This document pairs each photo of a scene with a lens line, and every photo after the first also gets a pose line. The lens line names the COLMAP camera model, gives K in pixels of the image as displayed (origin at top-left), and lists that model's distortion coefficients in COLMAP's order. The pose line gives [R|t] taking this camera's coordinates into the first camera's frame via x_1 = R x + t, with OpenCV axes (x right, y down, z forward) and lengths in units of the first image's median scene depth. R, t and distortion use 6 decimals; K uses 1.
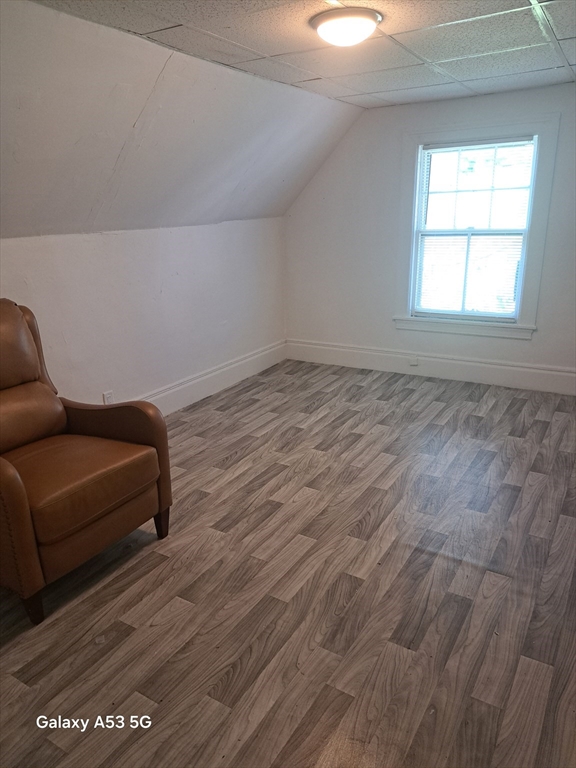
lens RADIAL K [[561.3, 0, 284.2], [0, 561.3, 384.6], [0, 0, 1]] dist [0.051353, -0.070063]
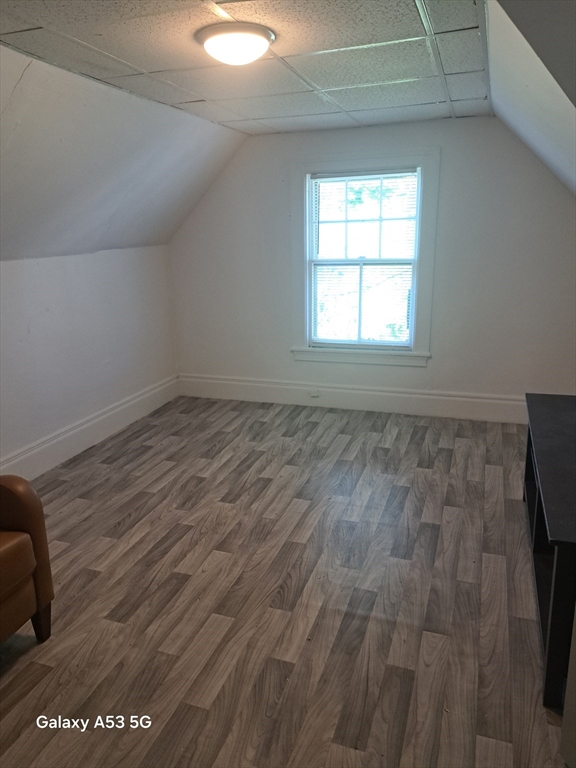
lens RADIAL K [[561.3, 0, 297.5], [0, 561.3, 380.2], [0, 0, 1]] dist [0.051353, -0.070063]
pose [[0.973619, -0.051587, 0.222270, -0.018879], [0.061551, 0.997375, -0.038133, -0.042160], [-0.219720, 0.050808, 0.974239, 0.095131]]
